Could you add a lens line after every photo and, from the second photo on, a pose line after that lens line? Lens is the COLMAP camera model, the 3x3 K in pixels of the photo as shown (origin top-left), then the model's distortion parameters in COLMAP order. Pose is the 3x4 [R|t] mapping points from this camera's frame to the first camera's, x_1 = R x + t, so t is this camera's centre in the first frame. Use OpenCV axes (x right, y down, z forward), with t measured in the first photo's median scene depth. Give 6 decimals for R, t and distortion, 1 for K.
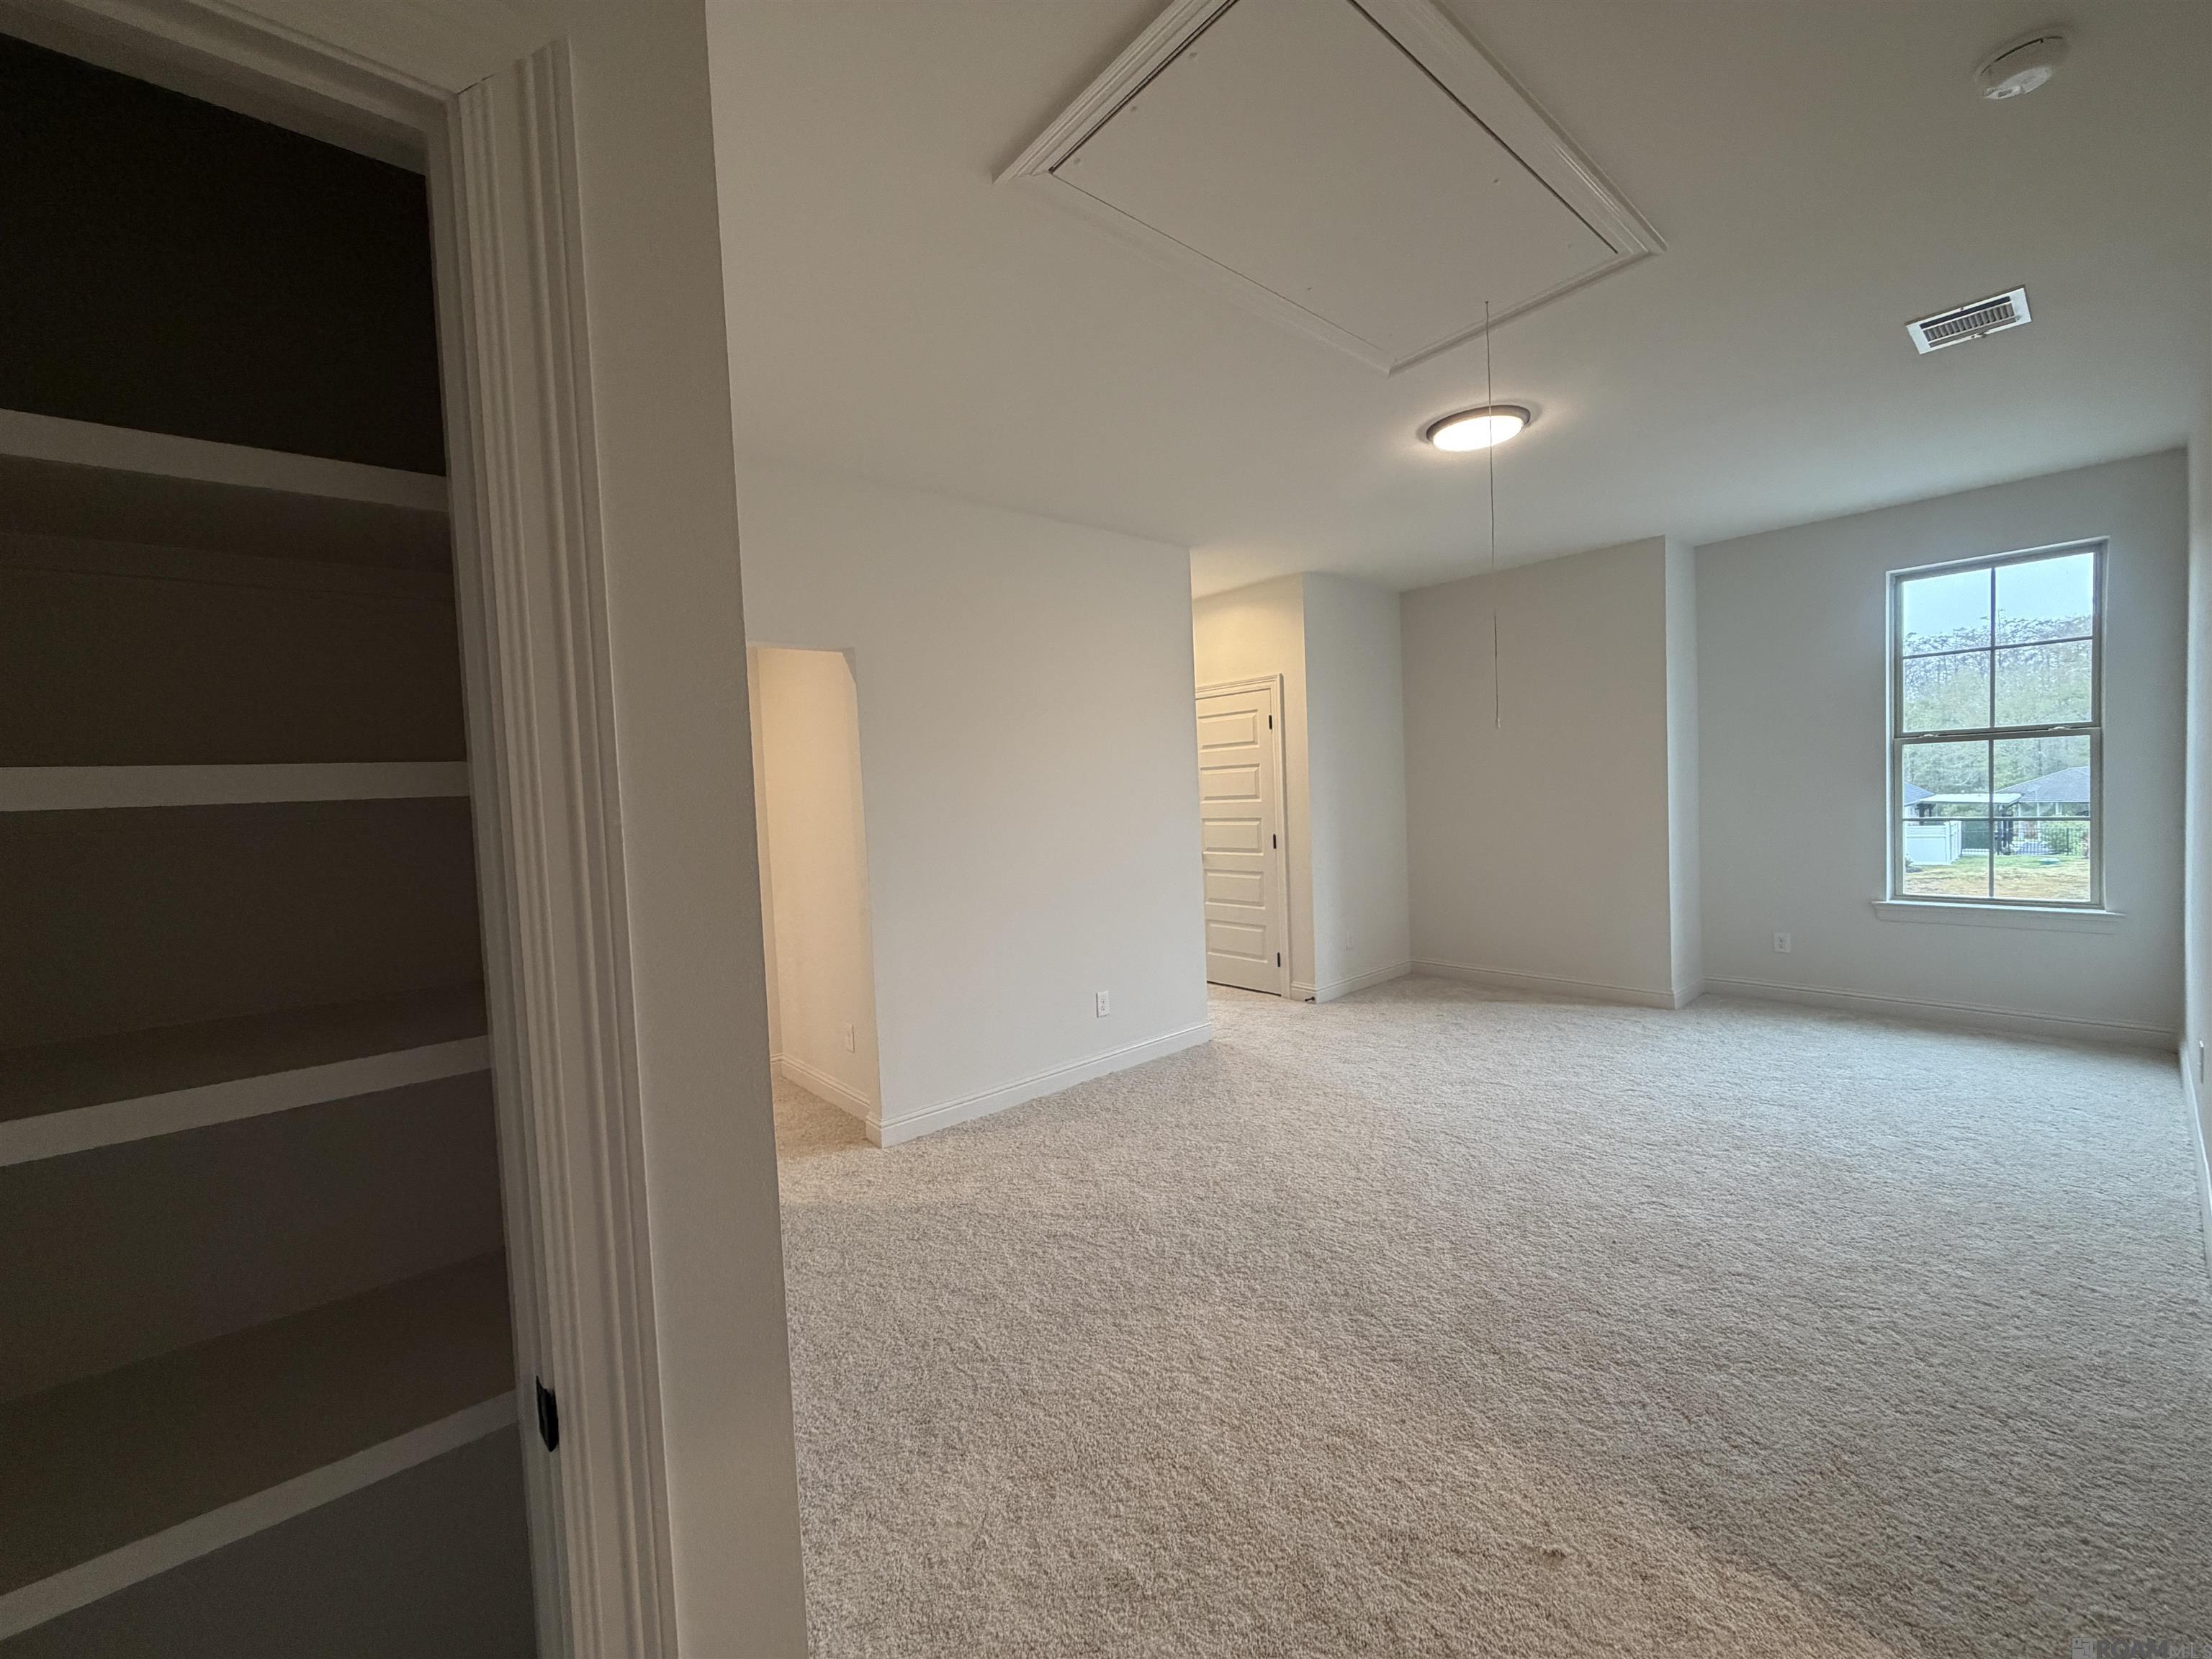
lens RADIAL K [[880.7, 0, 1107.3], [0, 880.7, 824.3], [0, 0, 1]] dist [-0.001916, 0.000354]
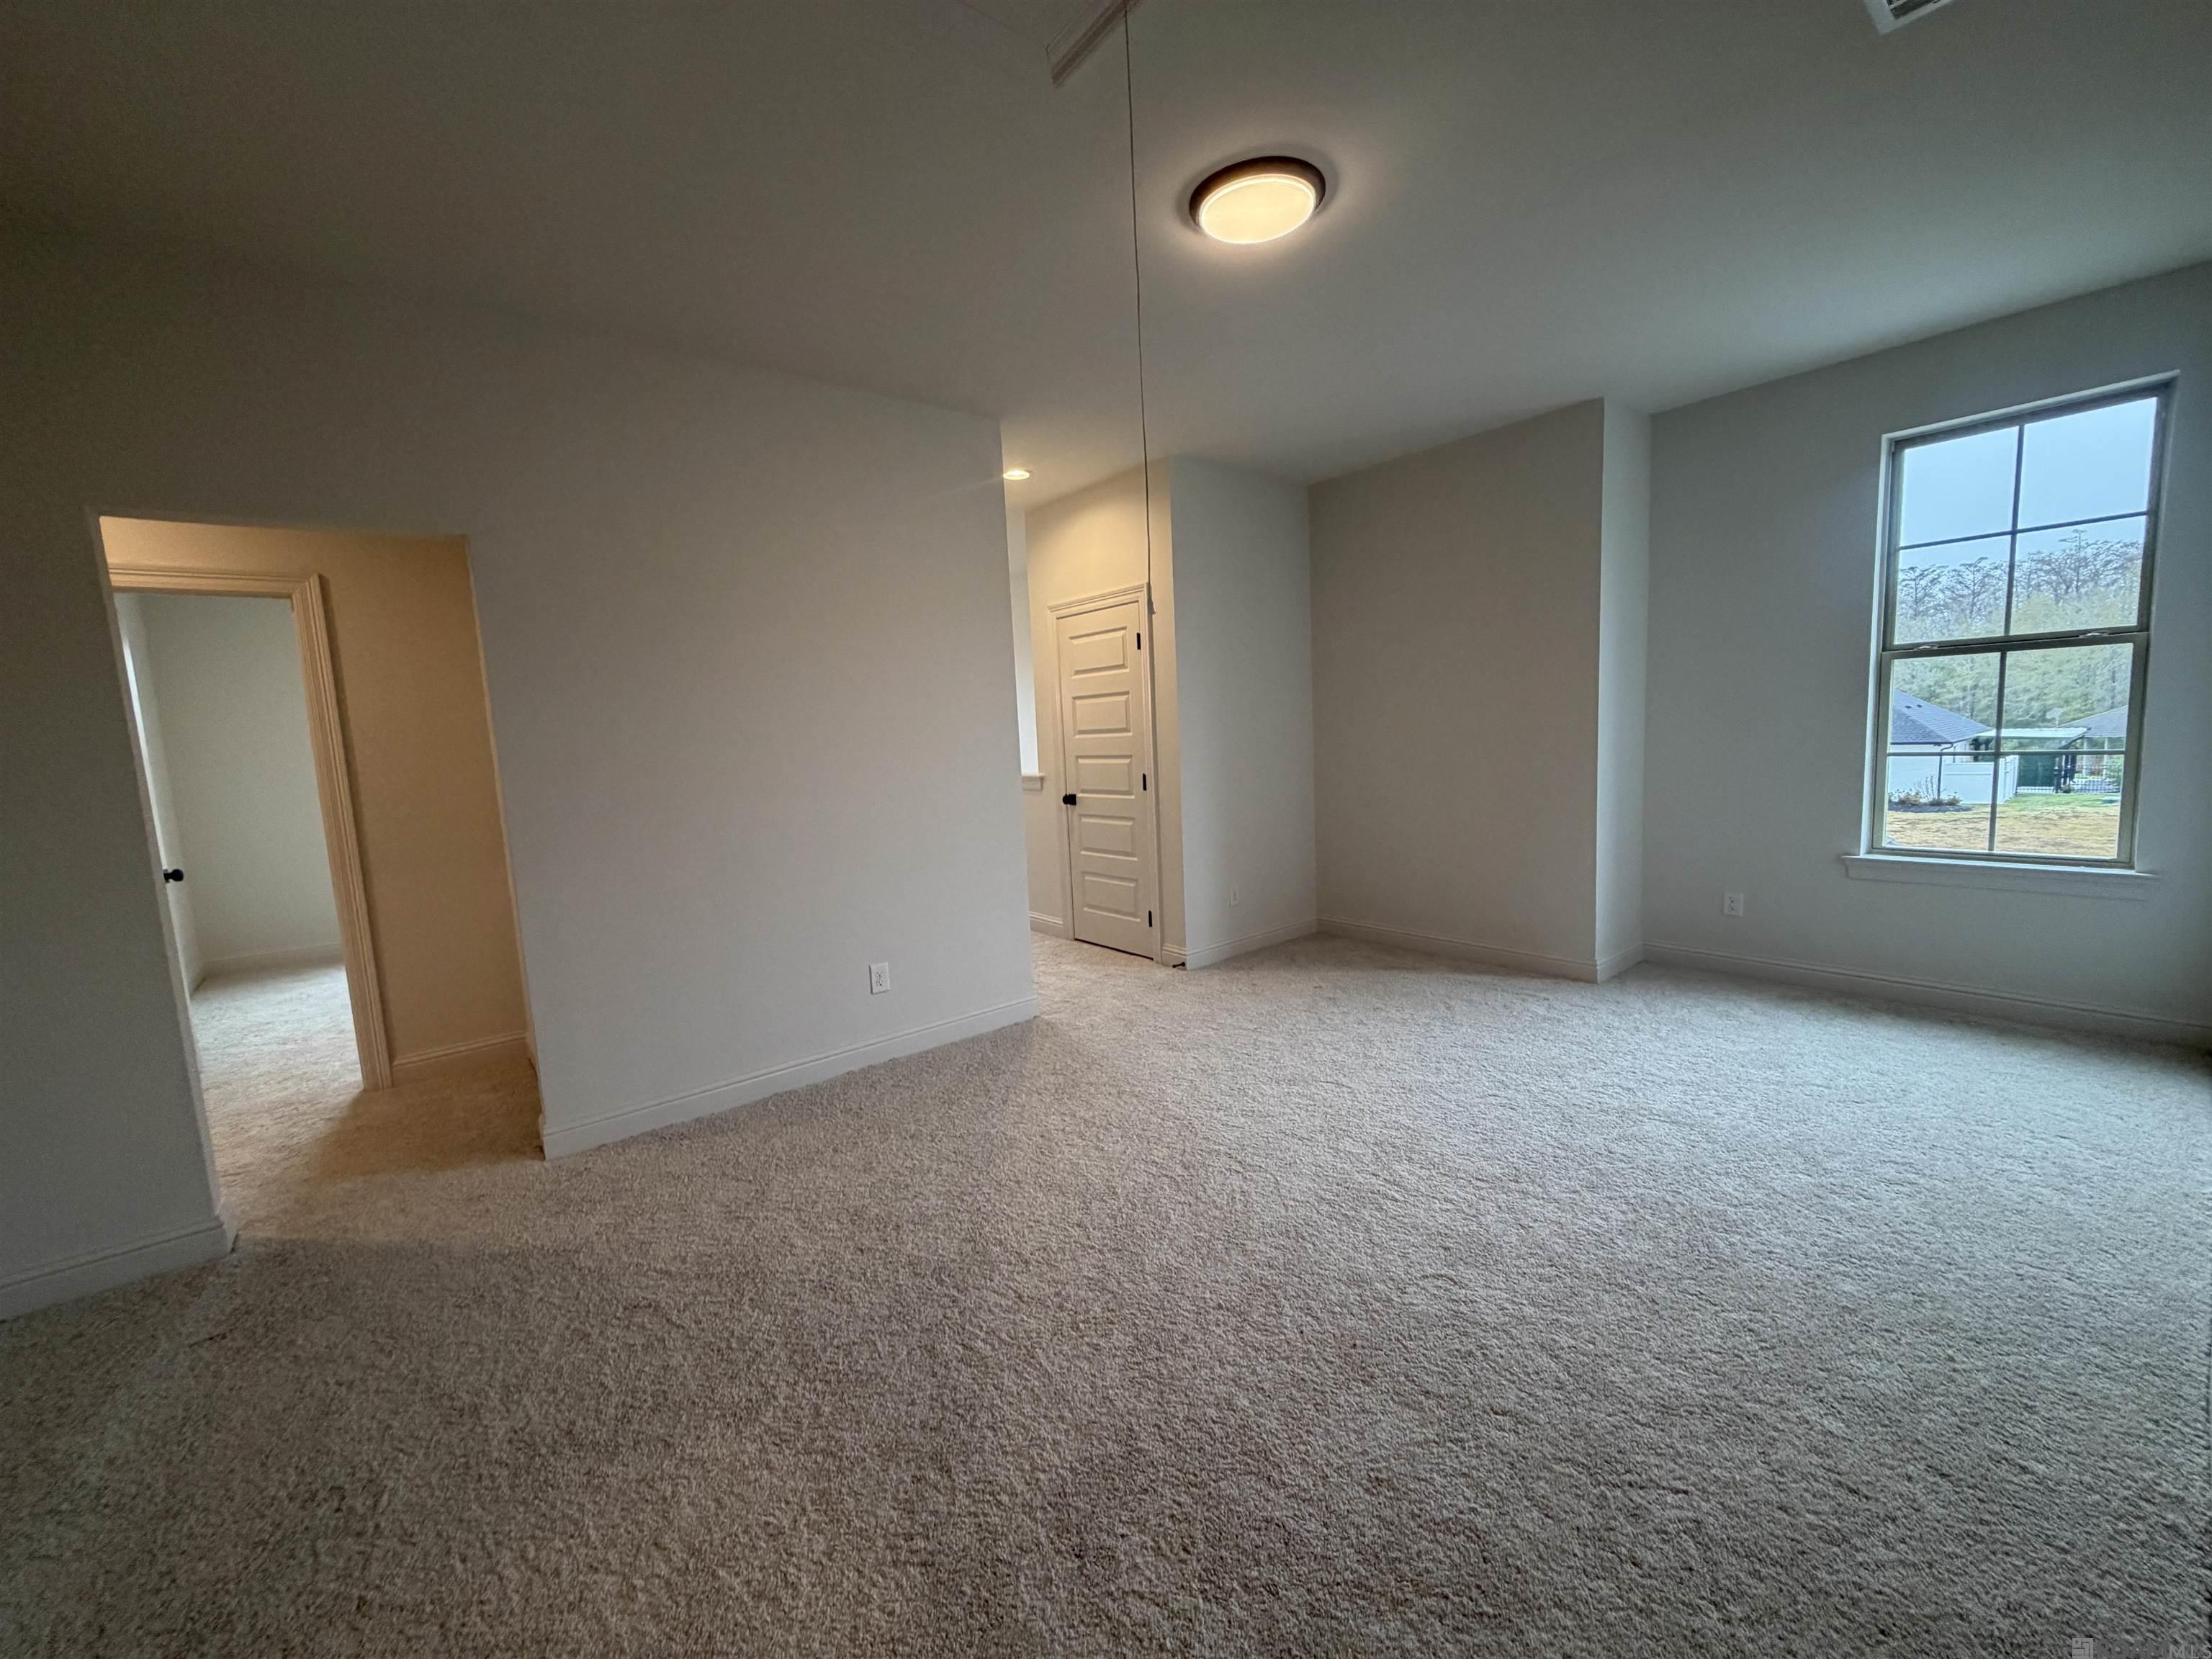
lens RADIAL K [[880.7, 0, 1107.8], [0, 880.7, 824.3], [0, 0, 1]] dist [-0.001916, 0.000354]
pose [[0.999393, 0.000156, -0.034851, 0.249155], [0.002295, 0.997525, 0.070278, 0.000271], [0.034776, -0.070316, 0.996918, 0.191889]]
